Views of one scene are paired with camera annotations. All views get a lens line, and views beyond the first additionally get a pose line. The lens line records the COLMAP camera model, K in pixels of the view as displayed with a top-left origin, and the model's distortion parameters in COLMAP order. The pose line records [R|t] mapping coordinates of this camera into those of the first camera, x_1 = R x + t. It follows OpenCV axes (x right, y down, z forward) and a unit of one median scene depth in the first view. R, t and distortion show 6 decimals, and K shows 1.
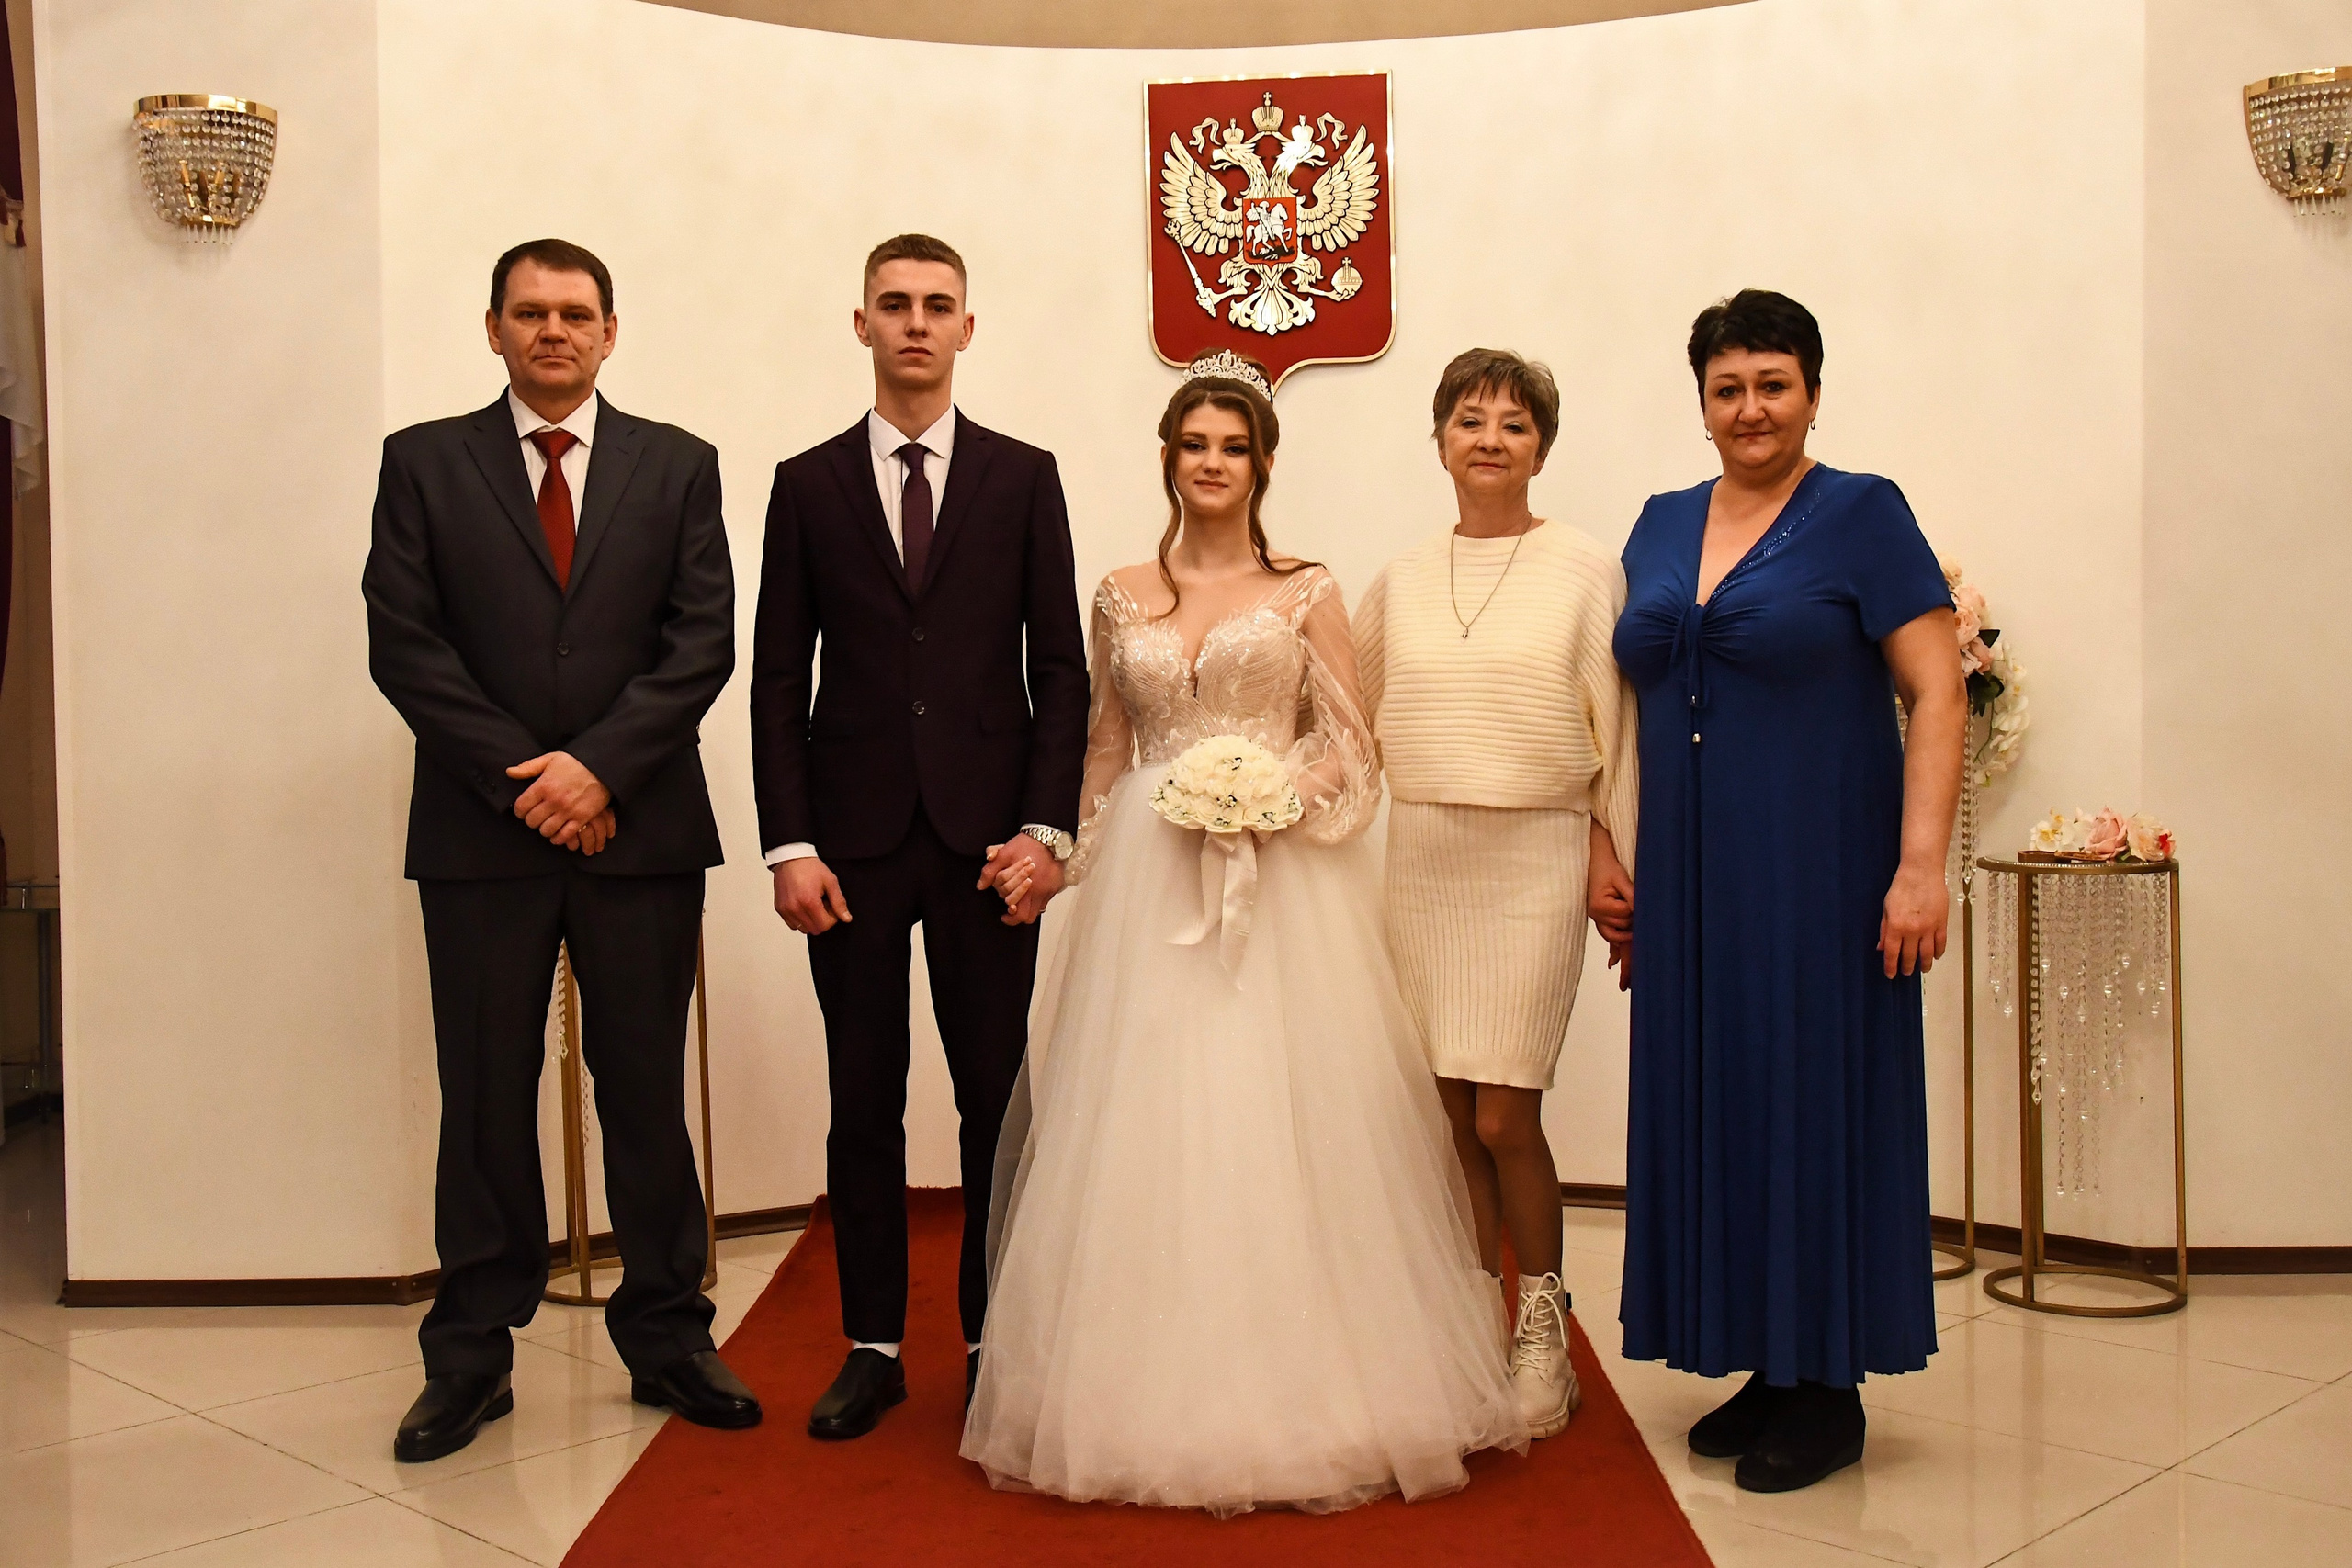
lens RADIAL K [[2512.1, 0, 1109.0], [0, 2512.1, 782.8], [0, 0, 1]] dist [-0.028747, 0.042158]
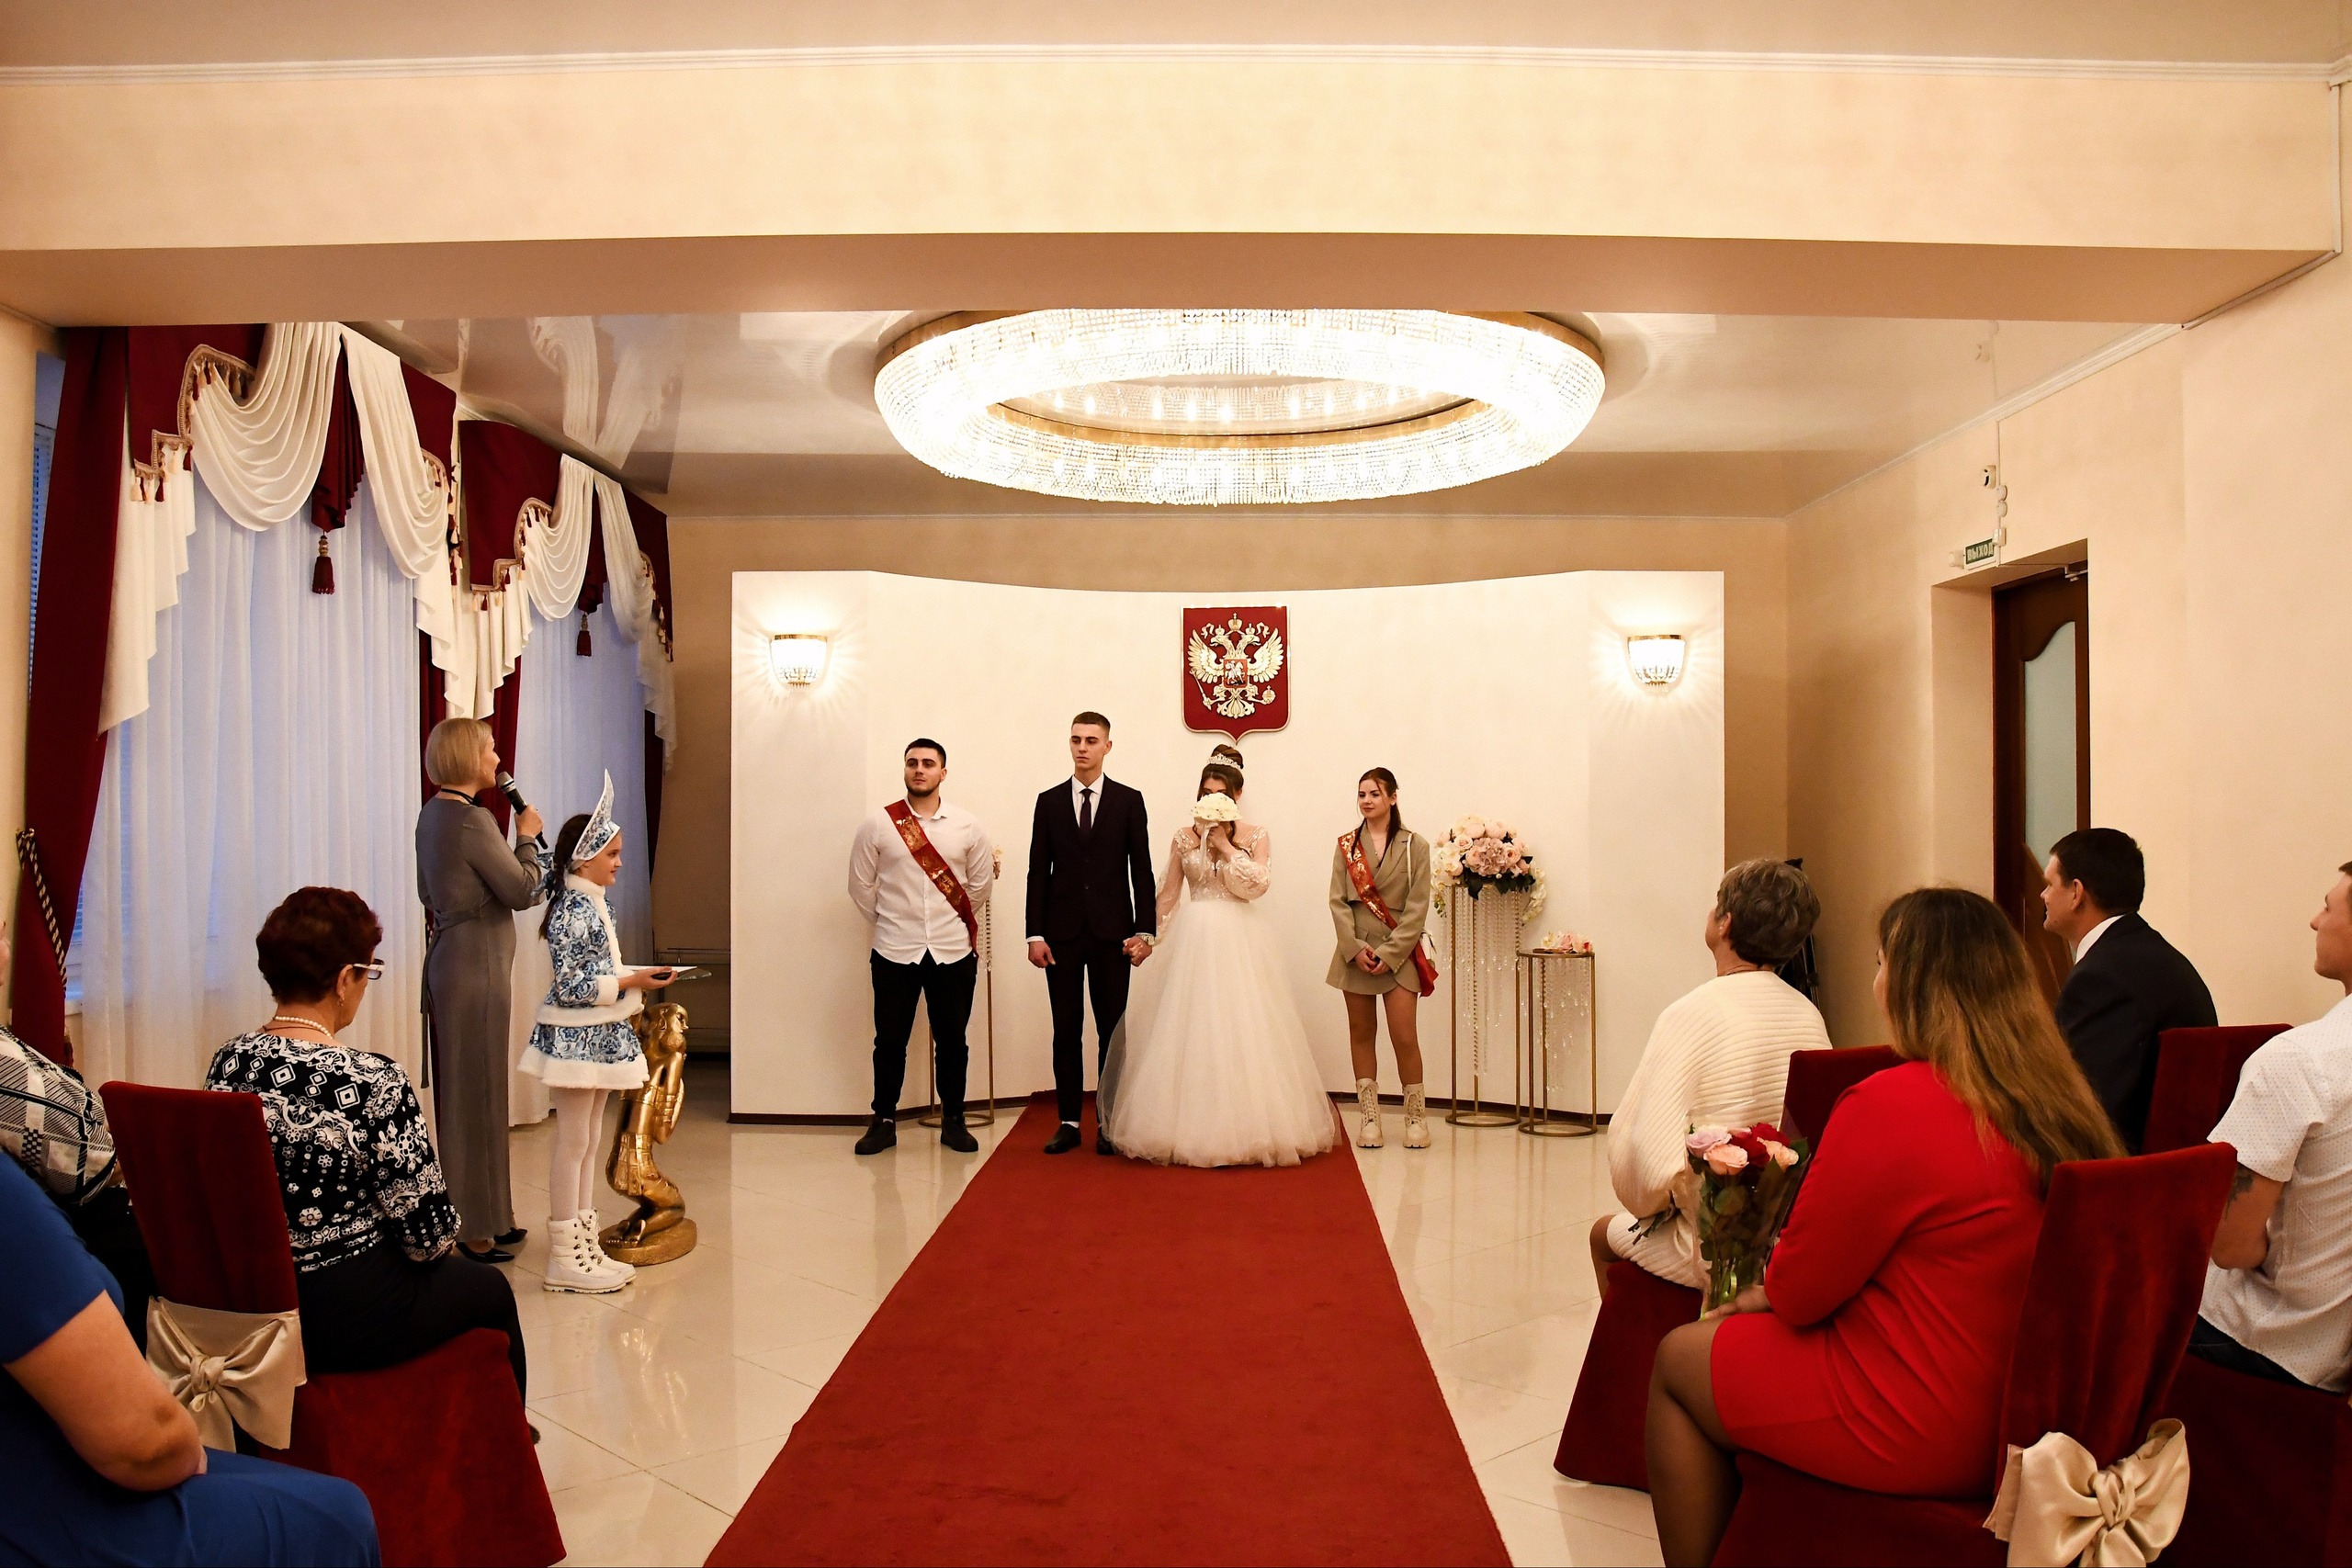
lens RADIAL K [[2066.1, 0, 1174.1], [0, 2066.1, 851.2], [0, 0, 1]] dist [0.003273, 0.002577]
pose [[0.999855, 0.011964, 0.012096, -0.012677], [-0.011757, 0.999786, -0.017051, -0.024866], [-0.012297, 0.016906, 0.999781, -0.883964]]
